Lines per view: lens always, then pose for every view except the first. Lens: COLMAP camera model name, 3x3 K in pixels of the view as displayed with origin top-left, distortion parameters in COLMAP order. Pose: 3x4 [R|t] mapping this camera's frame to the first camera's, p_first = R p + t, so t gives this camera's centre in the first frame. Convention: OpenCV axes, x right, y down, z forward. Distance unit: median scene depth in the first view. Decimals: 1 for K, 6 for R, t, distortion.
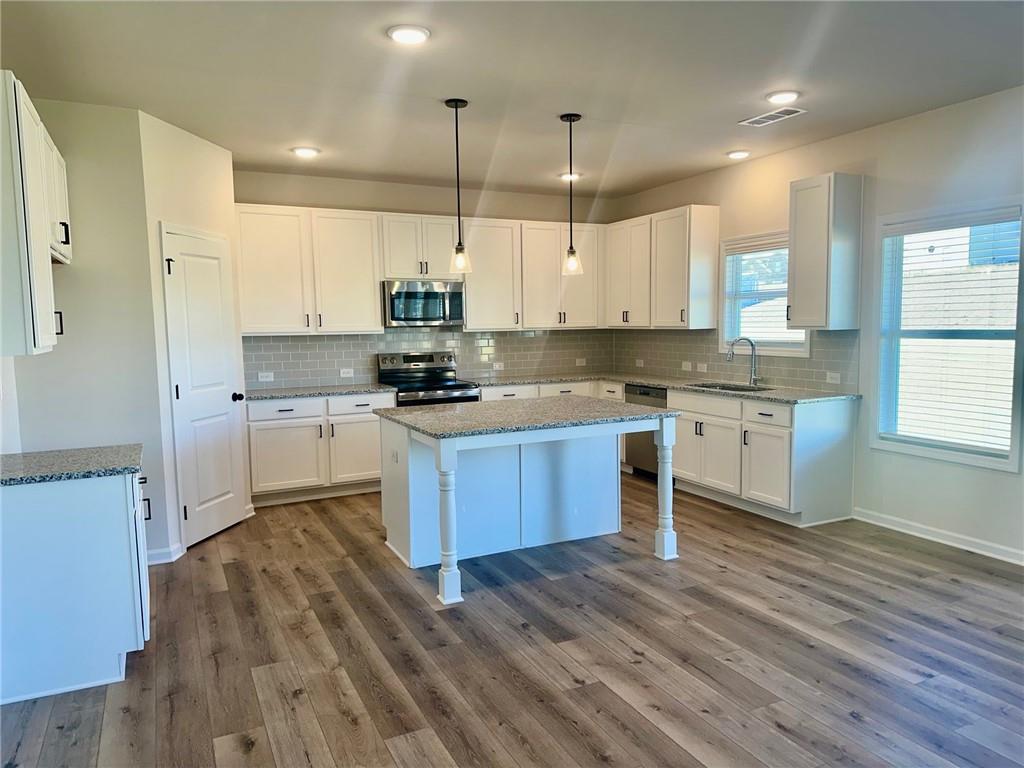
lens RADIAL K [[725.2, 0, 509.5], [0, 725.2, 394.7], [0, 0, 1]] dist [0.063895, -0.010188]
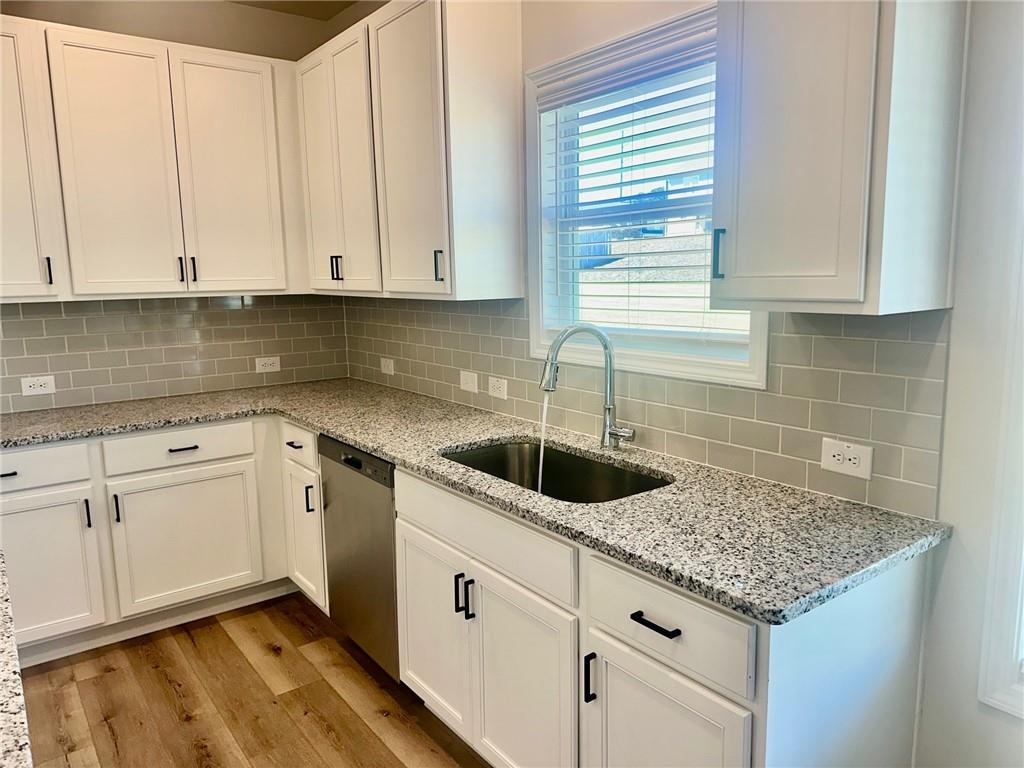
lens RADIAL K [[725.2, 0, 513.5], [0, 725.2, 383.3], [0, 0, 1]] dist [0.063895, -0.010188]
pose [[0.981273, -0.027715, 0.190617, 0.202041], [0.019260, 0.998753, 0.046065, -0.062991], [-0.191655, -0.041531, 0.980583, 0.607022]]
